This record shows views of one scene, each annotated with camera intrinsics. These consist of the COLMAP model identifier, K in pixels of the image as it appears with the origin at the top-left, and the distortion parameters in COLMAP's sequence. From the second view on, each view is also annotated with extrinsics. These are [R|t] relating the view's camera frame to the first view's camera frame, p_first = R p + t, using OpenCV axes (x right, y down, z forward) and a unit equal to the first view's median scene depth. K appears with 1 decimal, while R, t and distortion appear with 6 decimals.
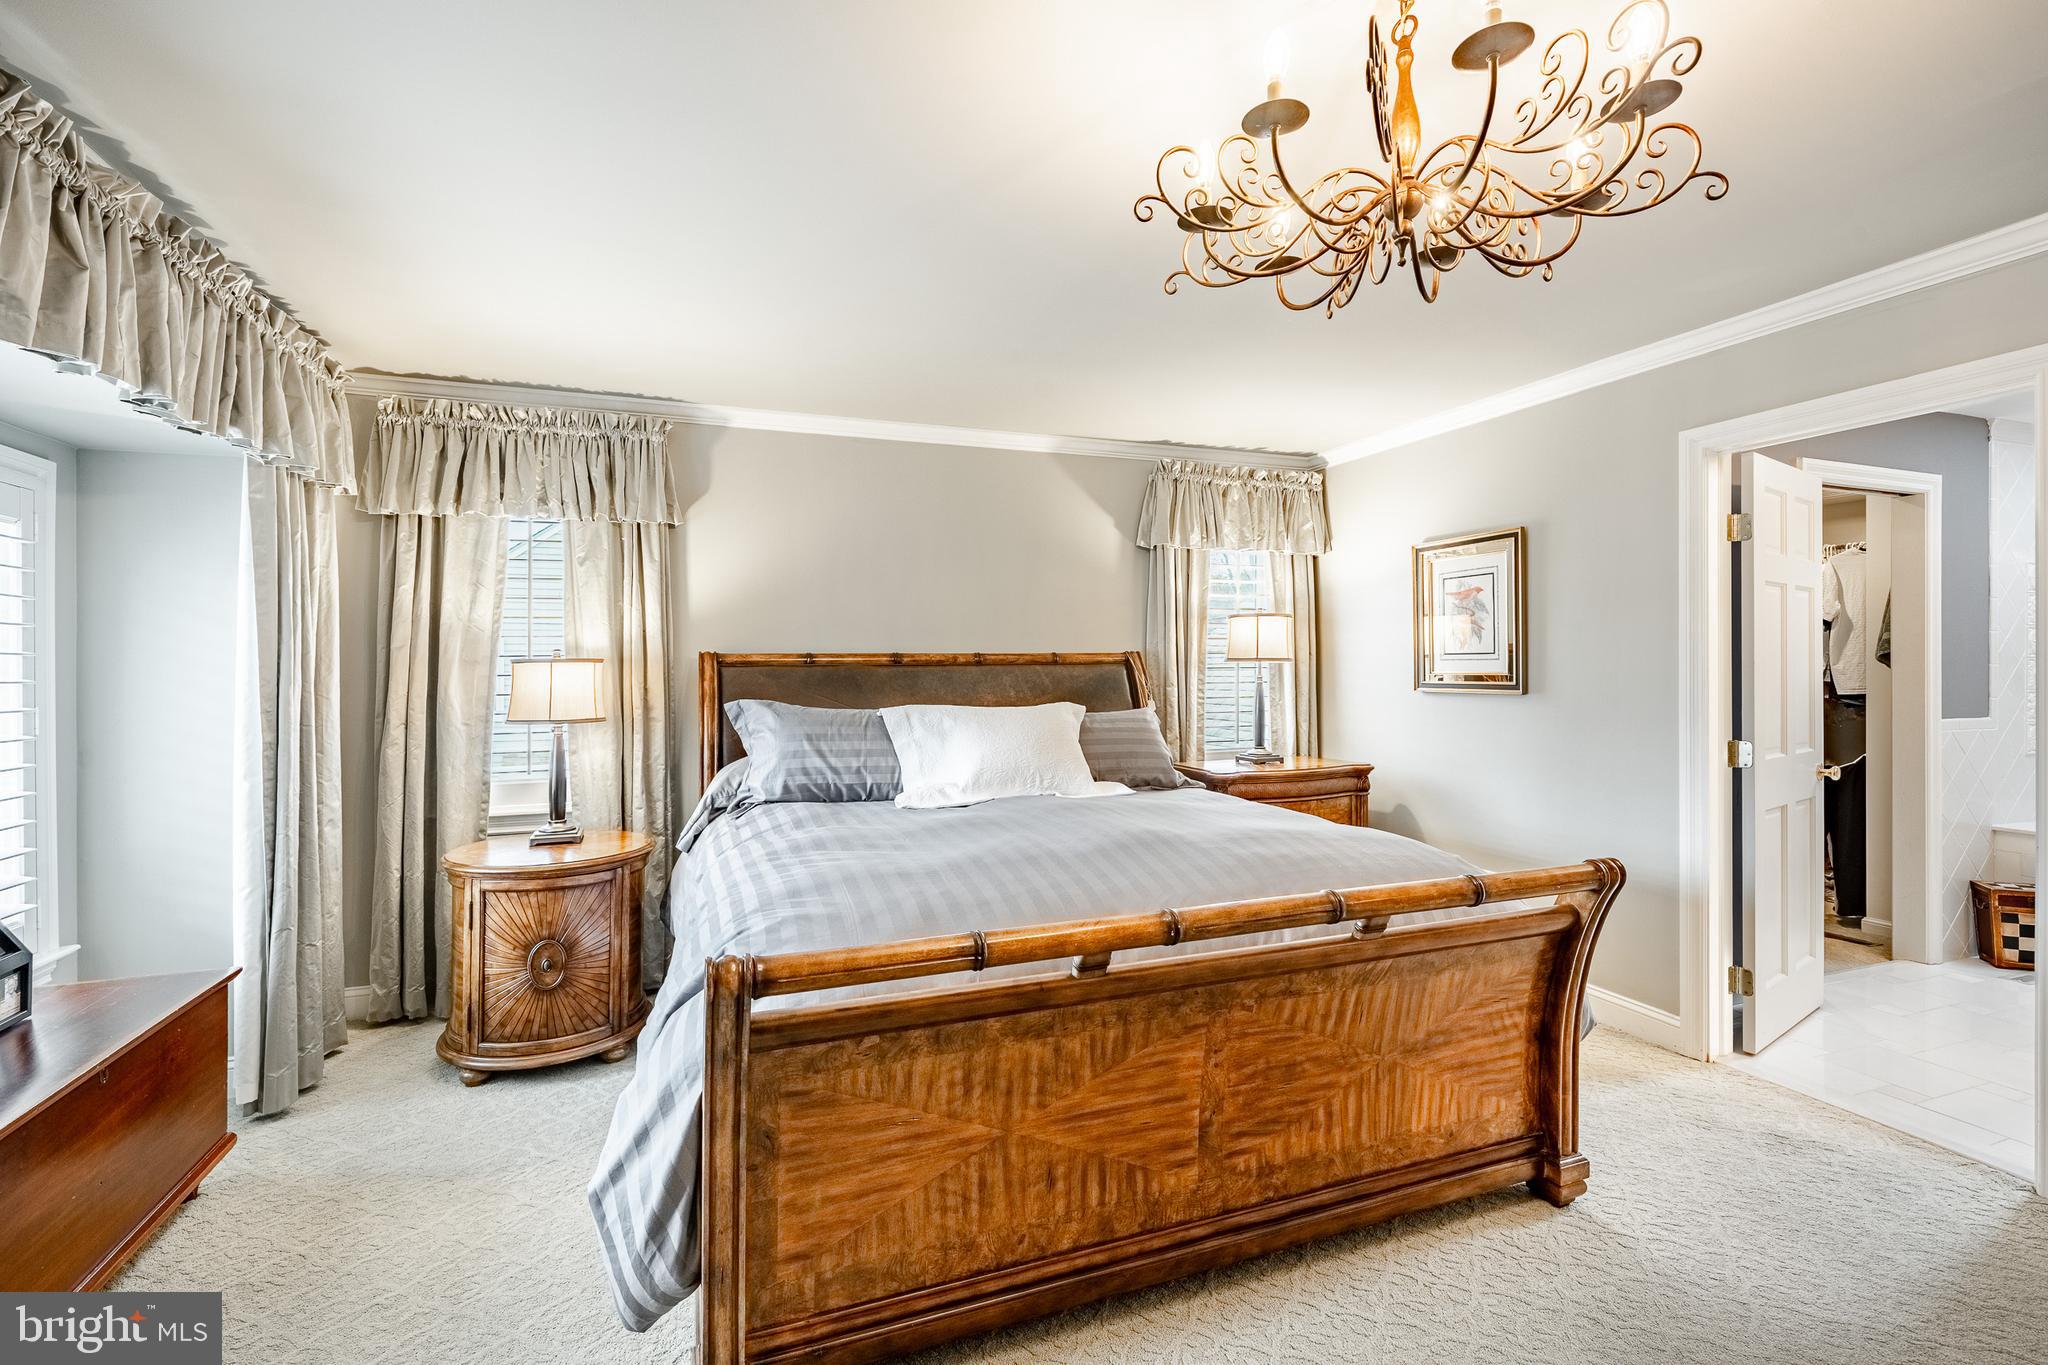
lens RADIAL K [[926.8, 0, 1020.7], [0, 926.8, 675.9], [0, 0, 1]] dist [-0.001047, -0.000298]
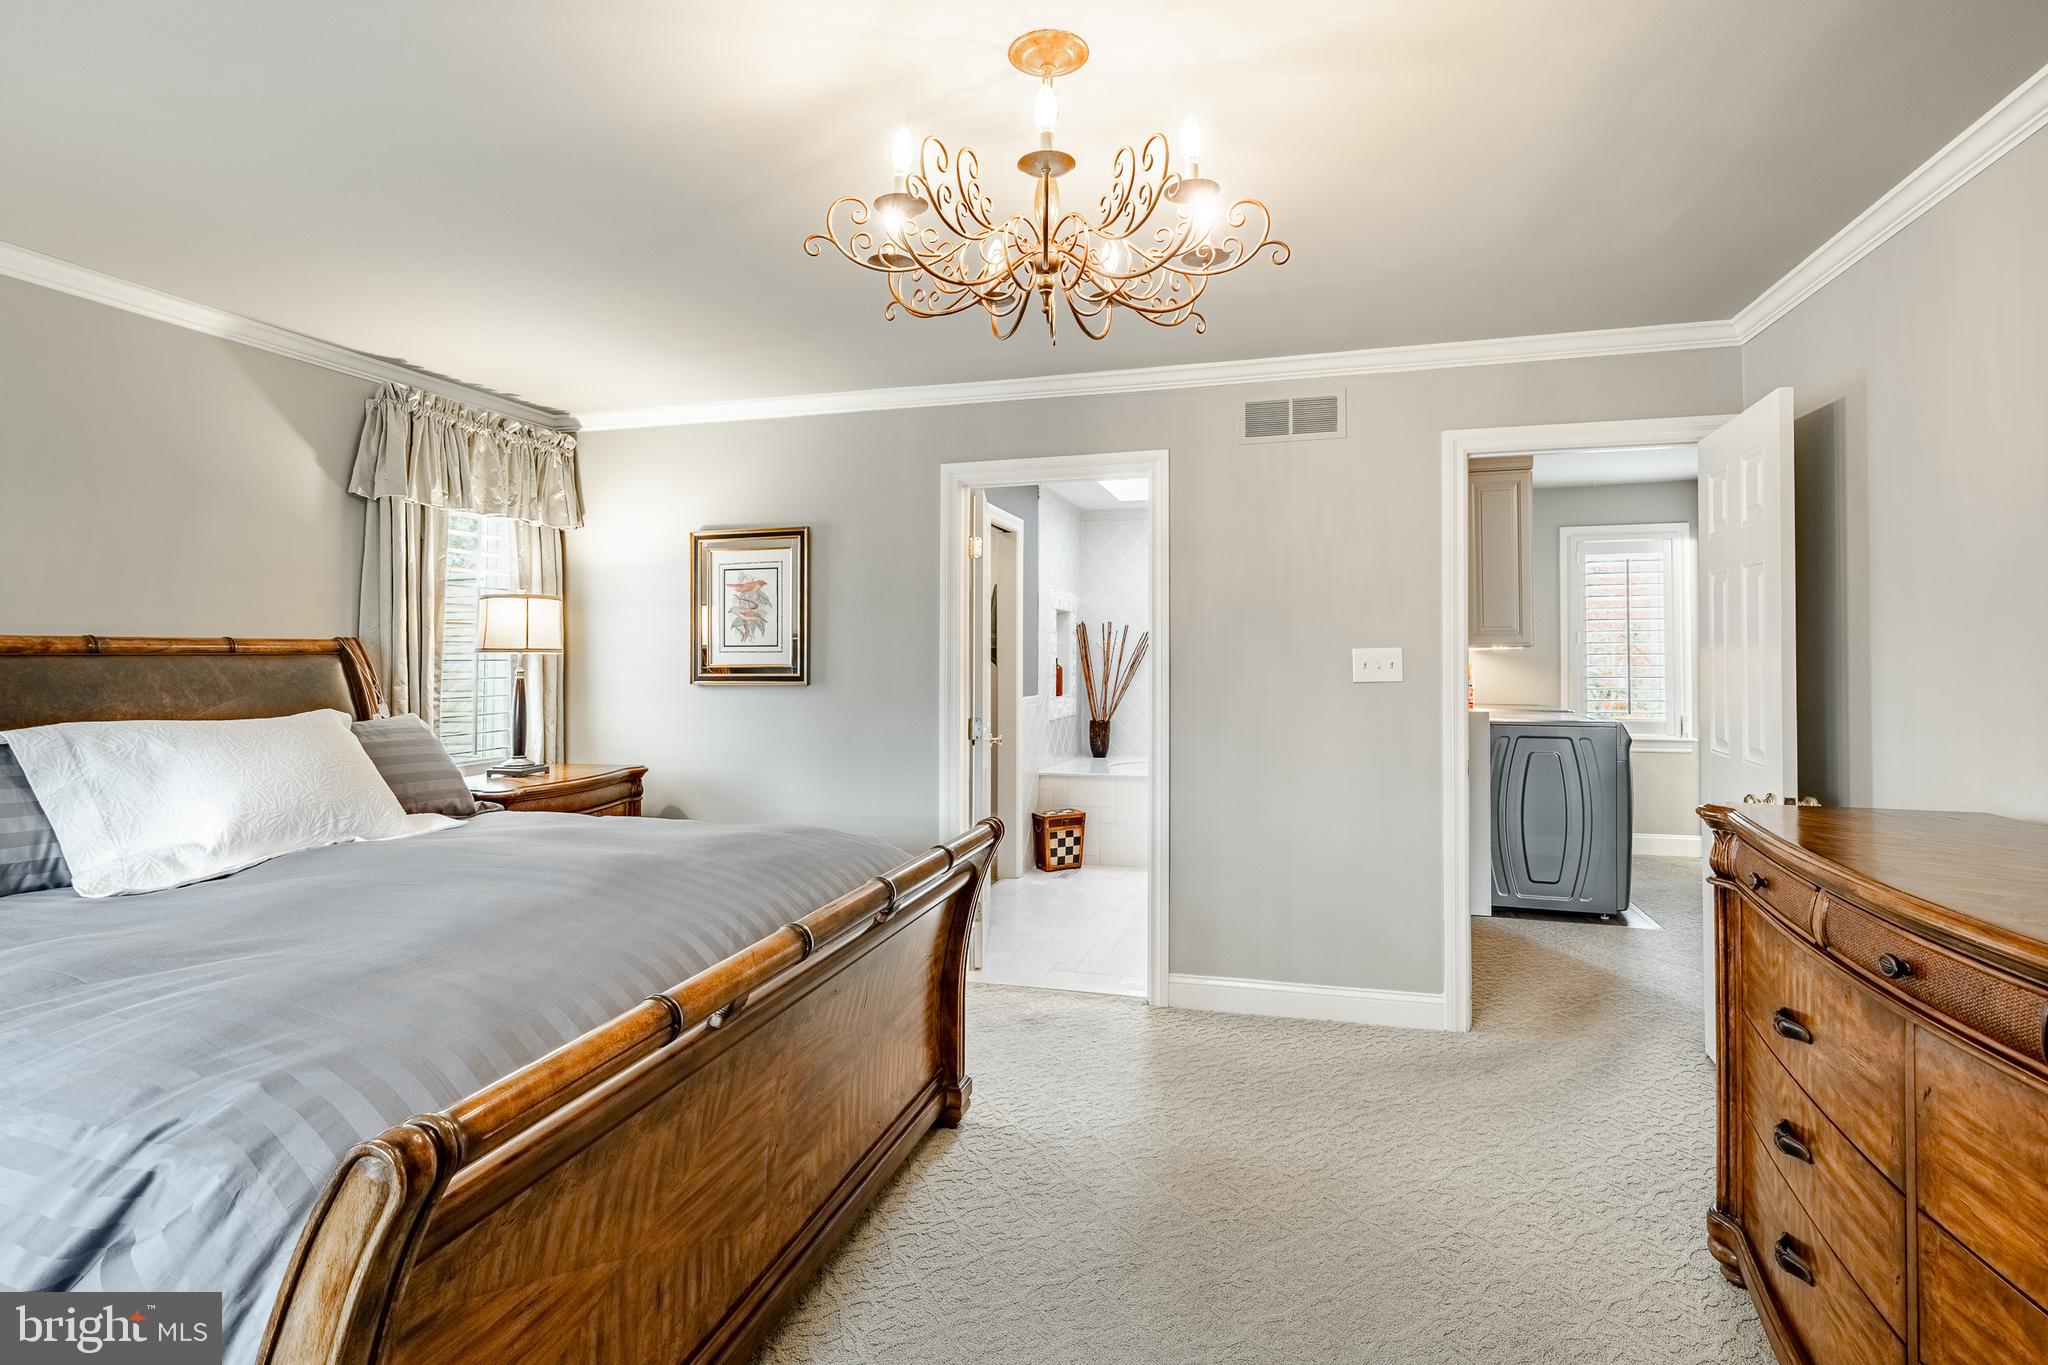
lens RADIAL K [[1060.6, 0, 992.5], [0, 1060.6, 650.2], [0, 0, 1]] dist [-0.000751, 0.001913]
pose [[0.574790, 0.007560, 0.818266, -0.316425], [0.008256, 0.999853, -0.015037, 0.000049], [-0.818259, 0.015399, 0.574643, 0.129649]]
